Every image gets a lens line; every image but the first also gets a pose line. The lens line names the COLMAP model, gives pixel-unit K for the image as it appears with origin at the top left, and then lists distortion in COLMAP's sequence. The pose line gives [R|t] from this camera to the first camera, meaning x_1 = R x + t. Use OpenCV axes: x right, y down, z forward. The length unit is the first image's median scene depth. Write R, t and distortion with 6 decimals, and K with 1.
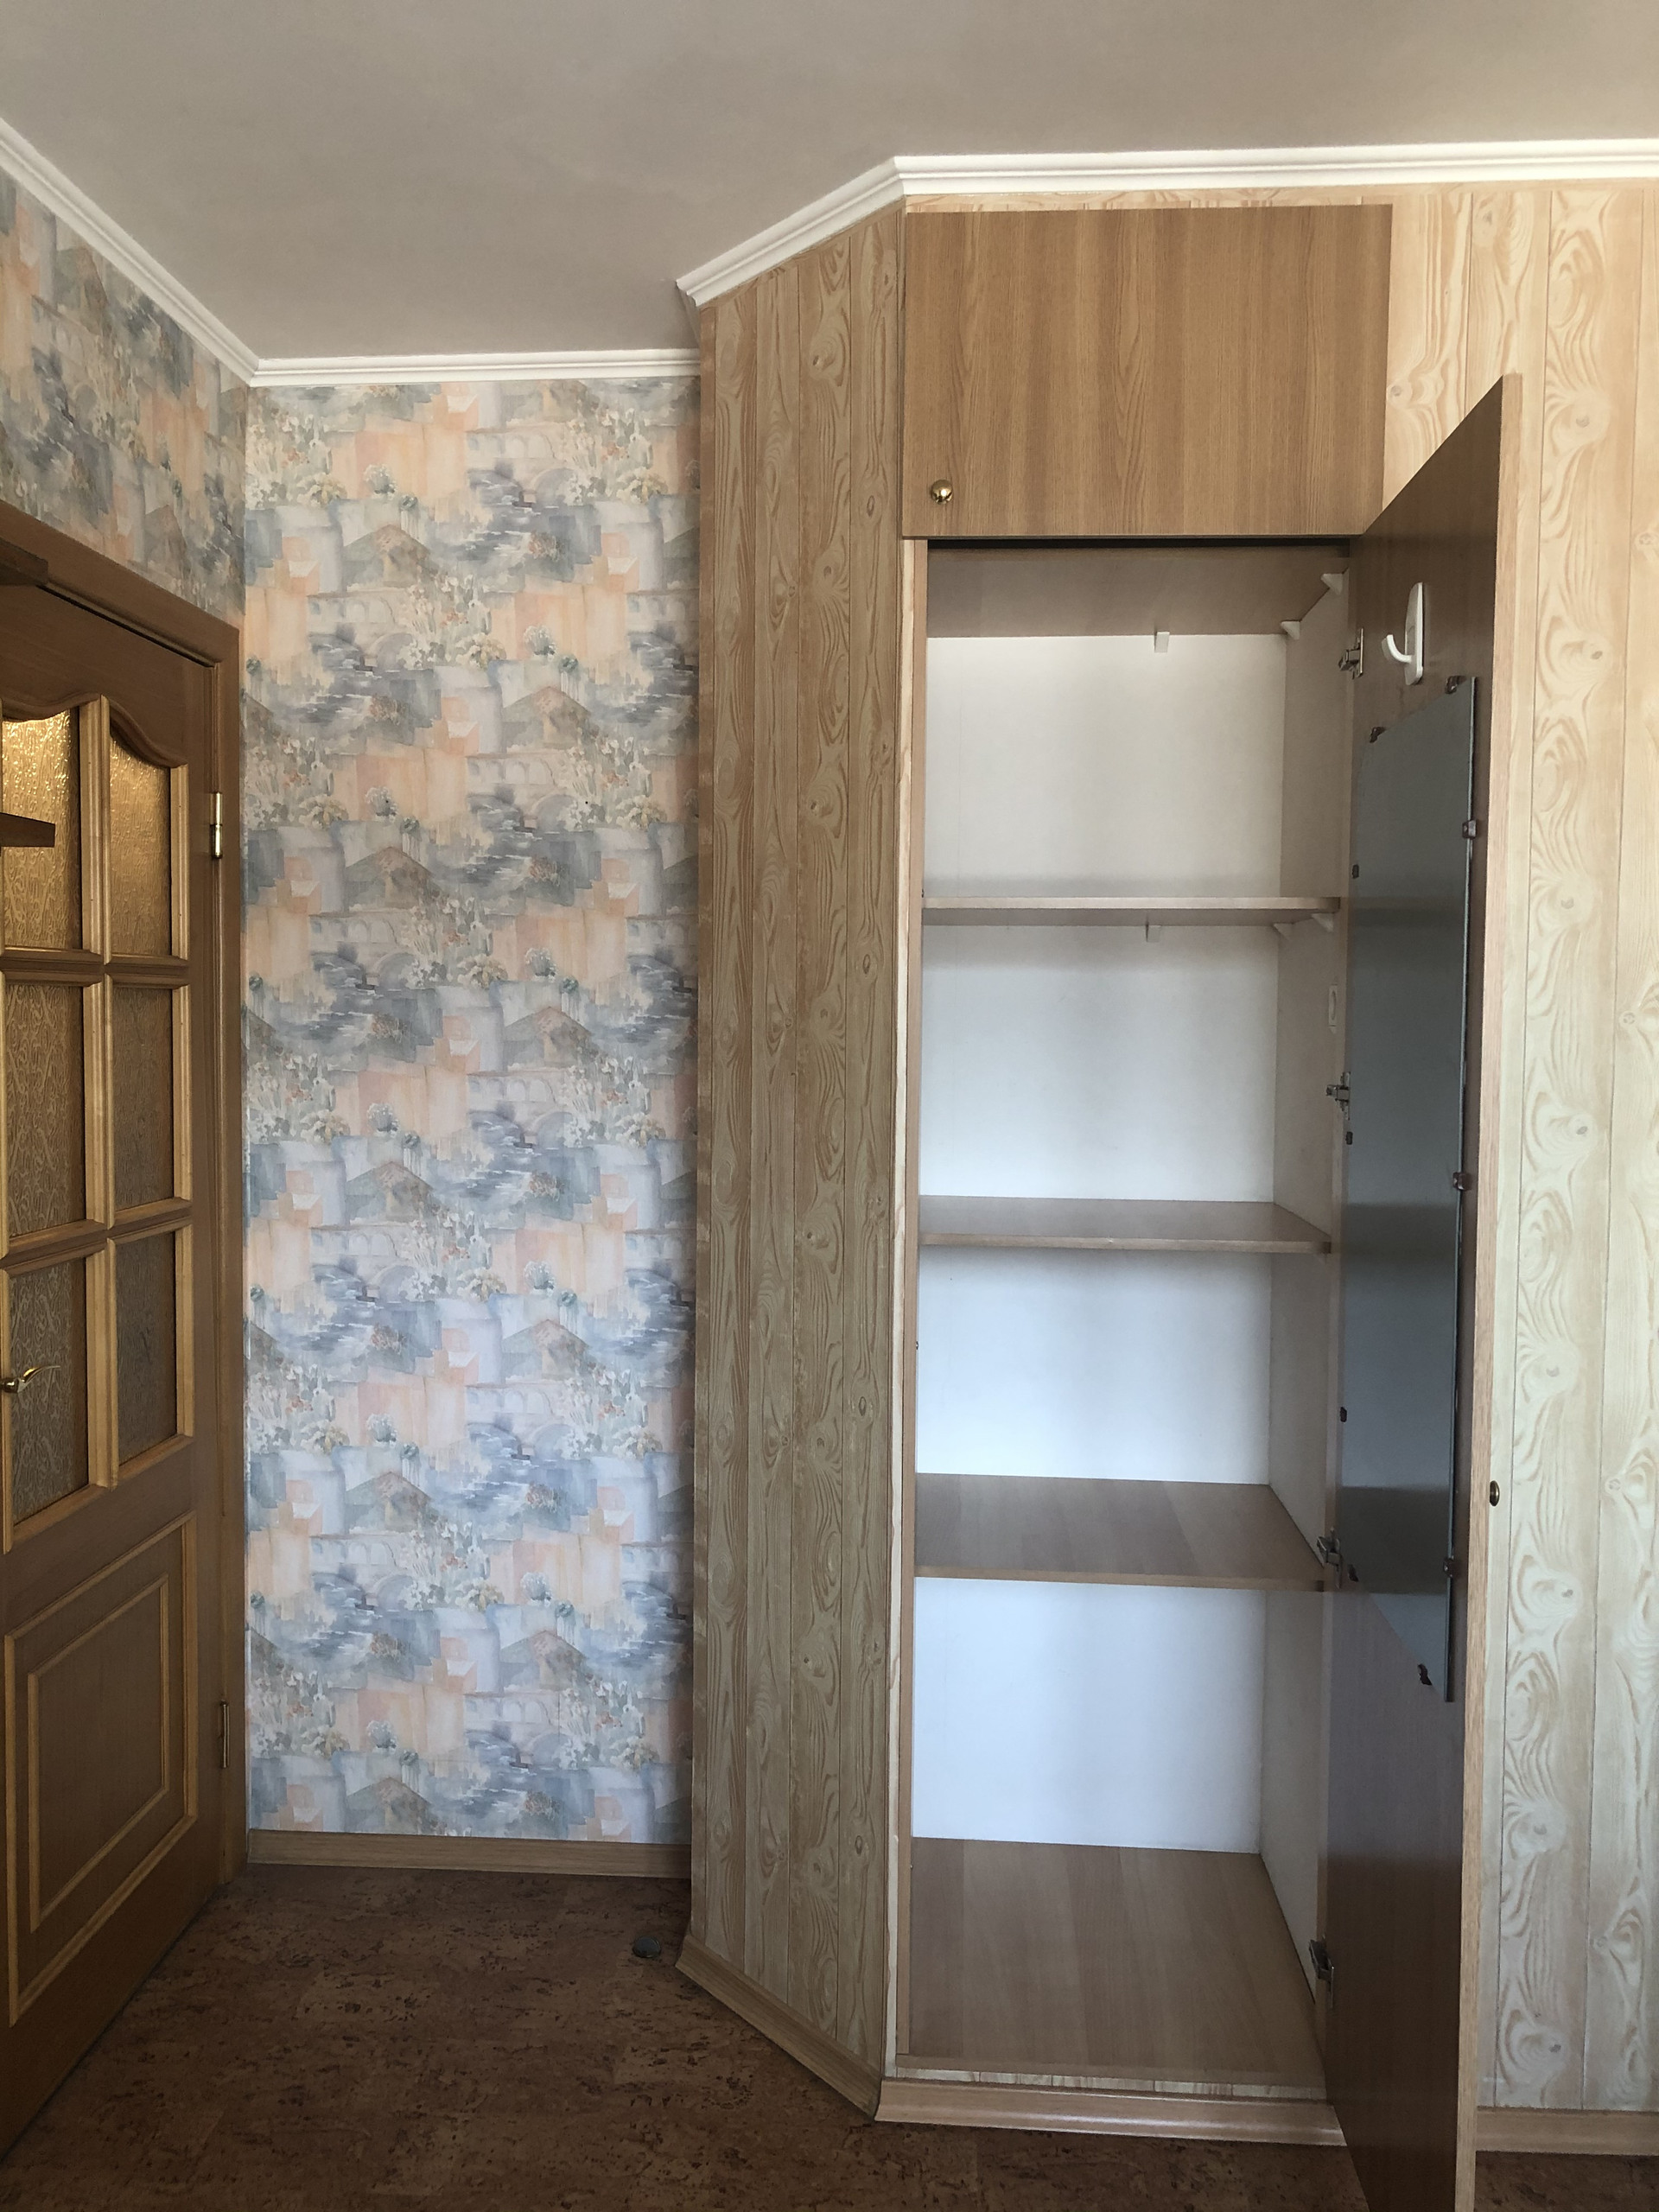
lens RADIAL K [[1814.3, 0, 828.6], [0, 1814.3, 1089.0], [0, 0, 1]] dist [0.046556, -0.054237]
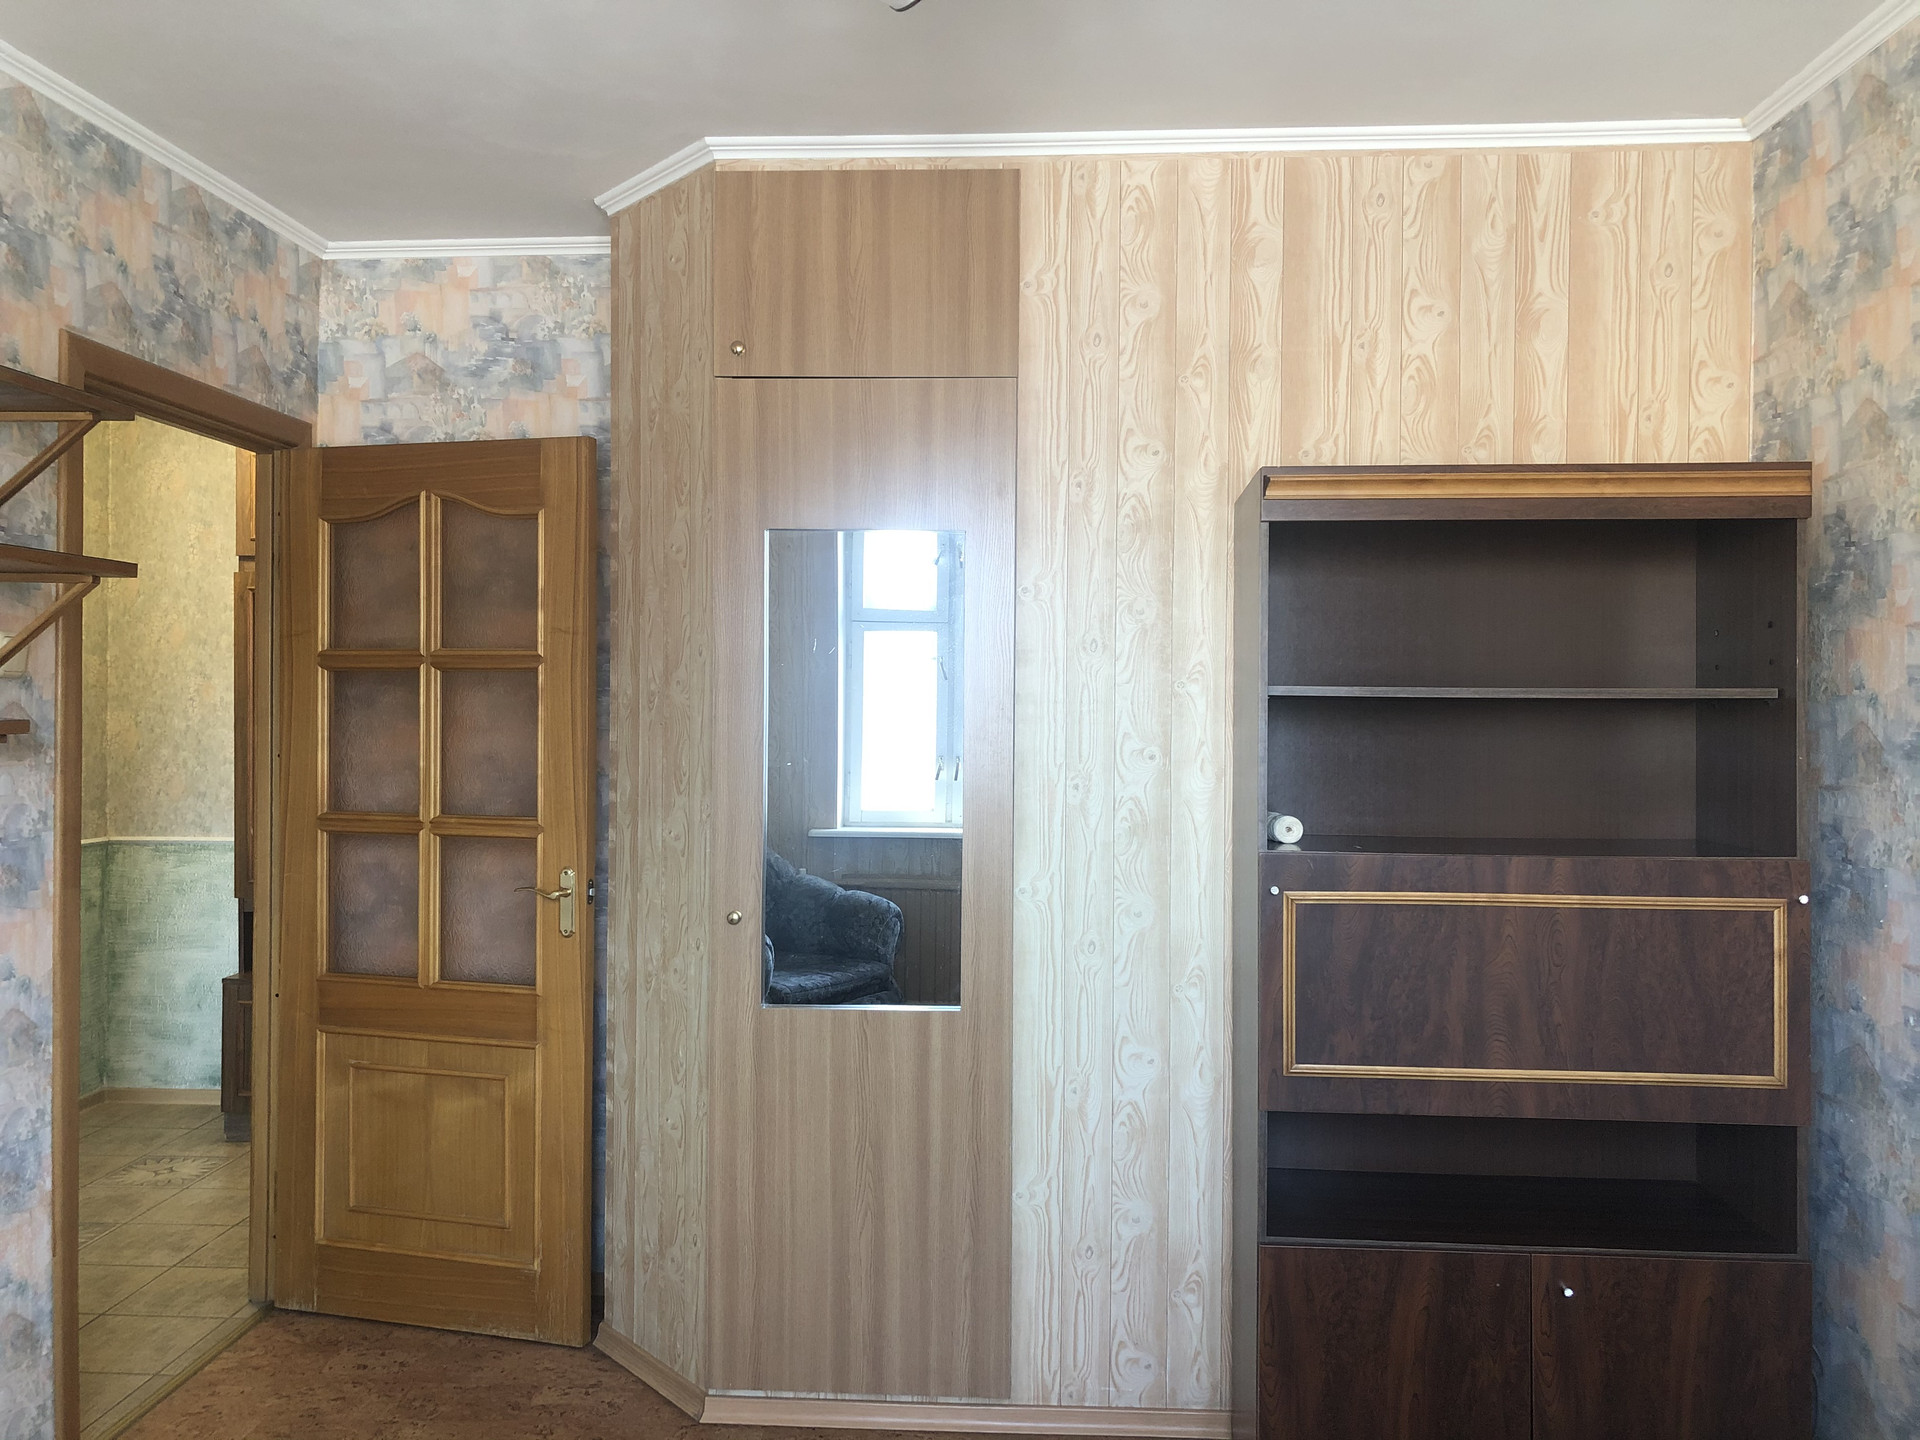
lens RADIAL K [[1574.8, 0, 961.0], [0, 1574.8, 702.3], [0, 0, 1]] dist [0.046556, -0.054237]
pose [[0.999977, -0.003611, 0.005807, 0.227940], [0.003849, 0.999128, -0.041575, 0.029220], [-0.005651, 0.041597, 0.999118, -0.313055]]
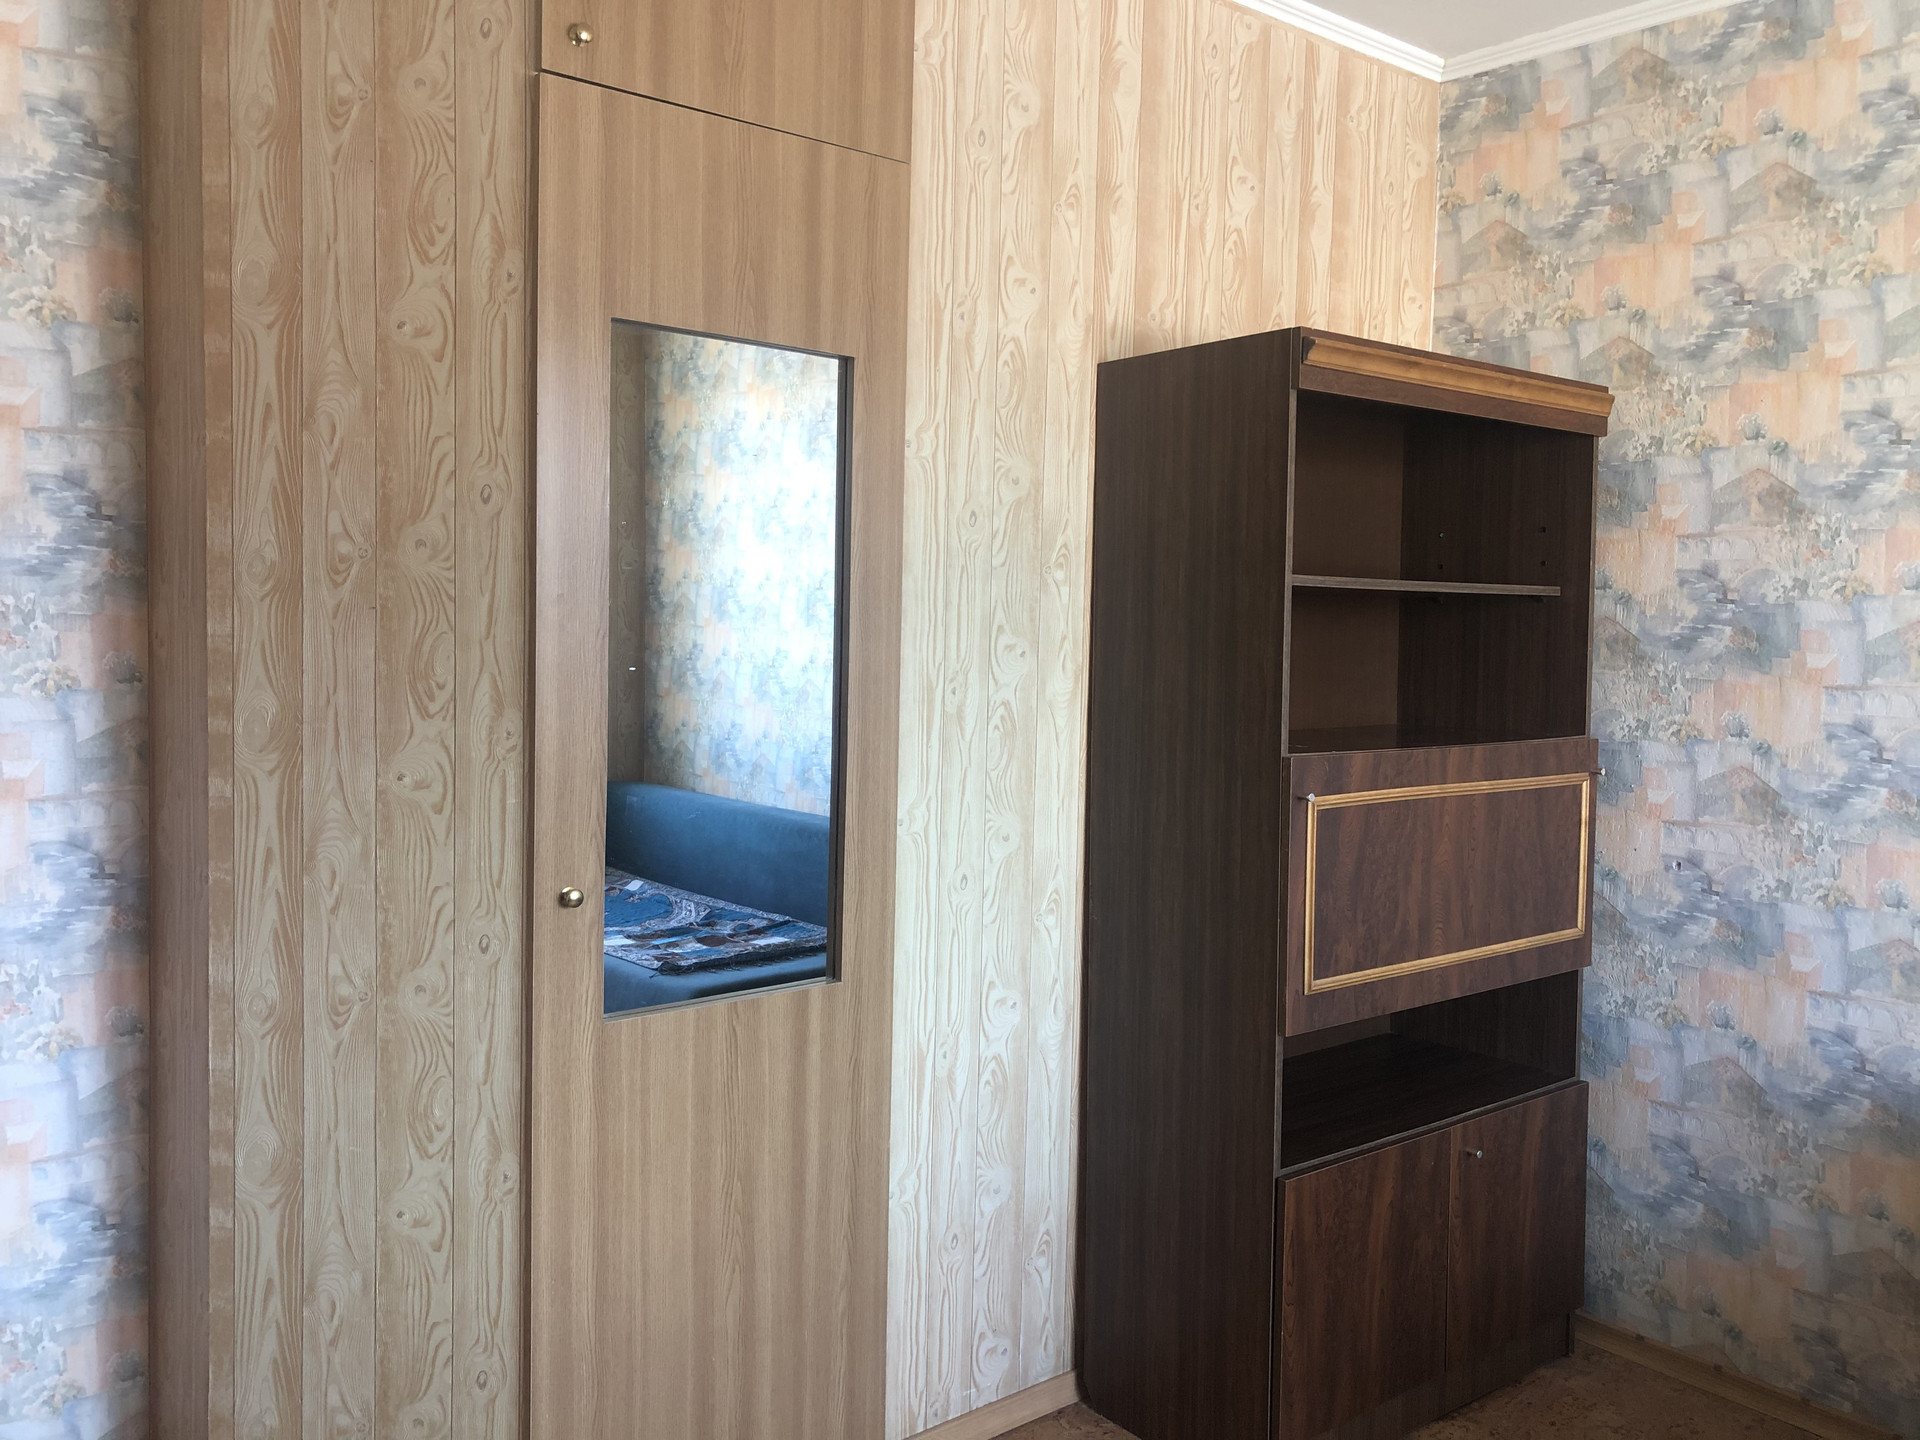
lens RADIAL K [[1574.8, 0, 959.8], [0, 1574.8, 695.6], [0, 0, 1]] dist [0.046556, -0.054237]
pose [[0.725802, -0.031187, 0.687196, -0.378430], [0.014217, 0.999438, 0.030342, 0.016933], [-0.687757, -0.012252, 0.725838, 0.194278]]
